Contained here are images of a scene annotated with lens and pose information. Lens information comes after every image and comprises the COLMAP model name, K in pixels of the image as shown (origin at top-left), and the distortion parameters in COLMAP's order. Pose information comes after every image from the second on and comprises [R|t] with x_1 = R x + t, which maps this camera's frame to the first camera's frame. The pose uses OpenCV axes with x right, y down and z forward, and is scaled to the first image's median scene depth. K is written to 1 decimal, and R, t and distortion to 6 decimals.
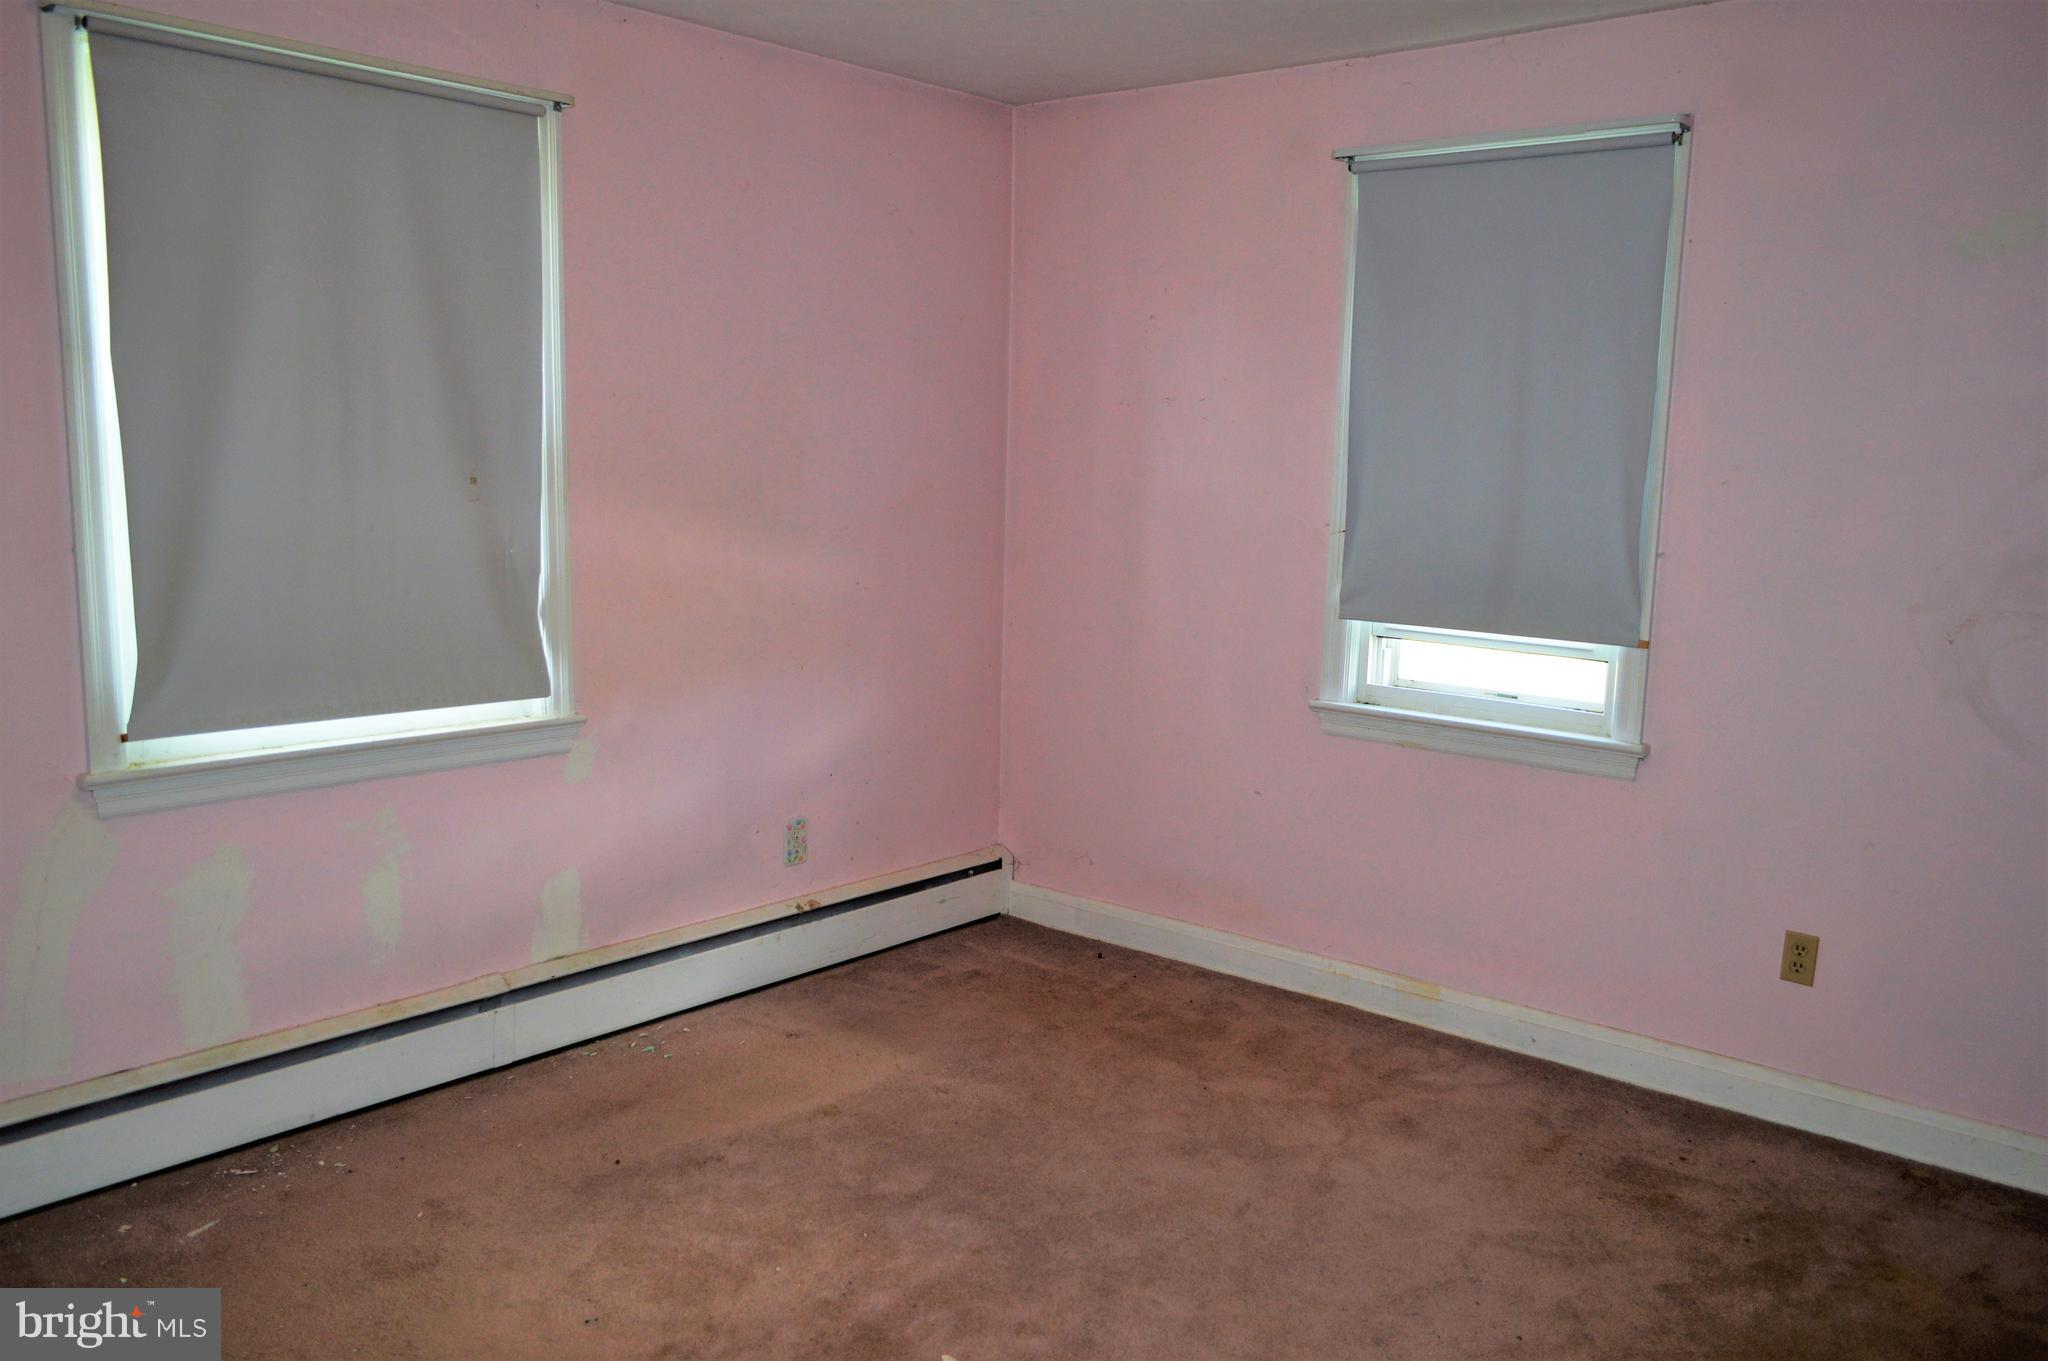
lens RADIAL K [[1622.4, 0, 1024.2], [0, 1622.4, 680.6], [0, 0, 1]] dist [-0.010552, 0.012732]
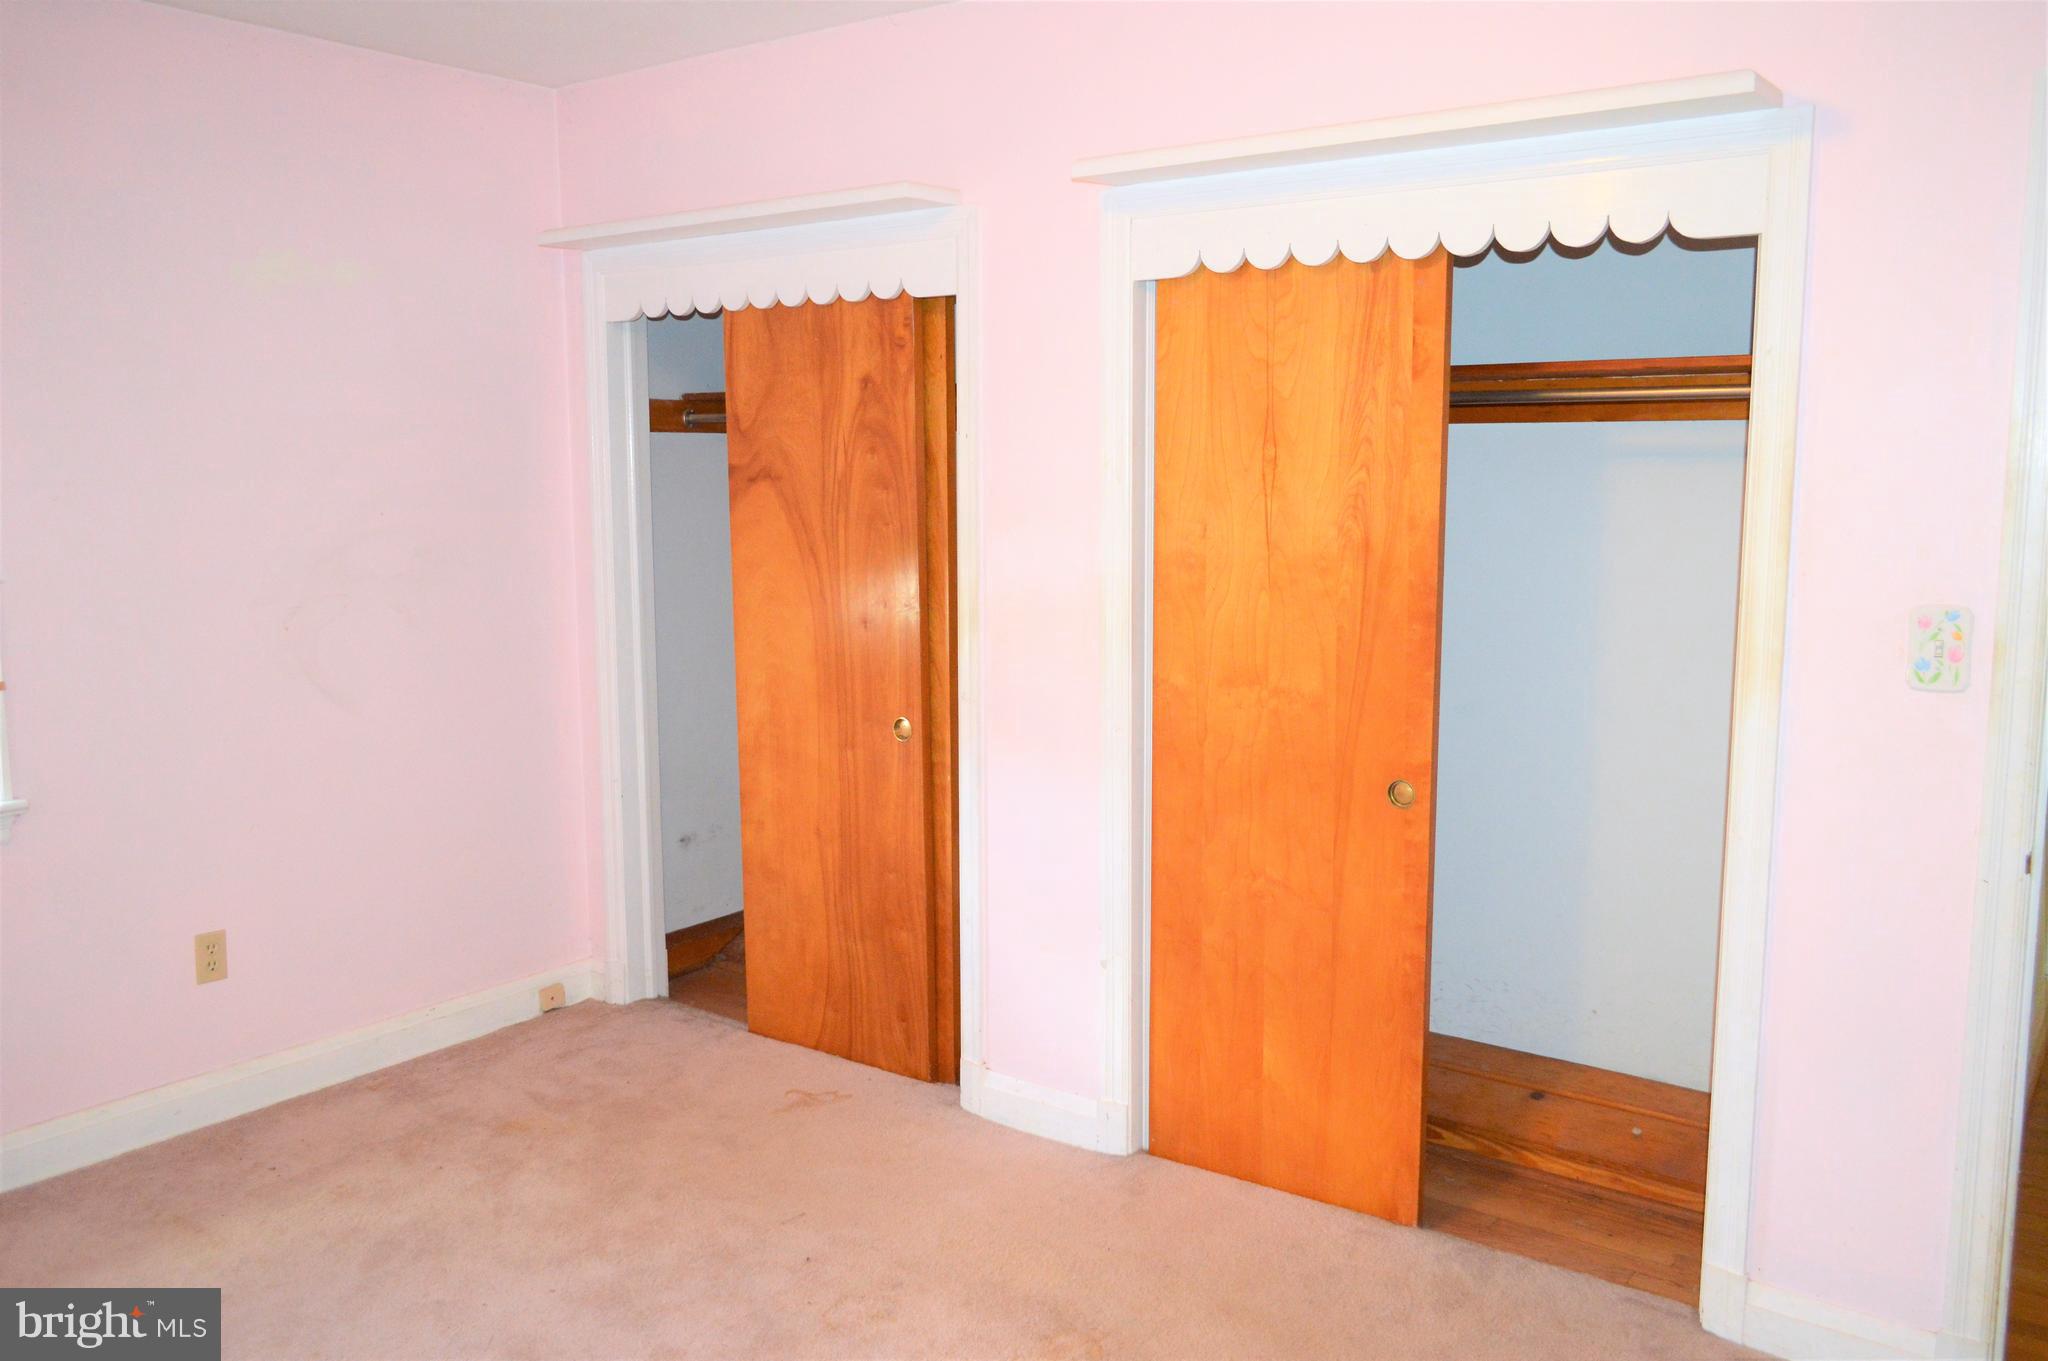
lens RADIAL K [[1622.4, 0, 1024.9], [0, 1622.4, 681.7], [0, 0, 1]] dist [-0.010552, 0.012732]
pose [[-0.067792, -0.151135, 0.986186, -0.537384], [0.149246, 0.975802, 0.159803, -0.084361], [-0.986474, 0.158017, -0.043595, 0.511614]]
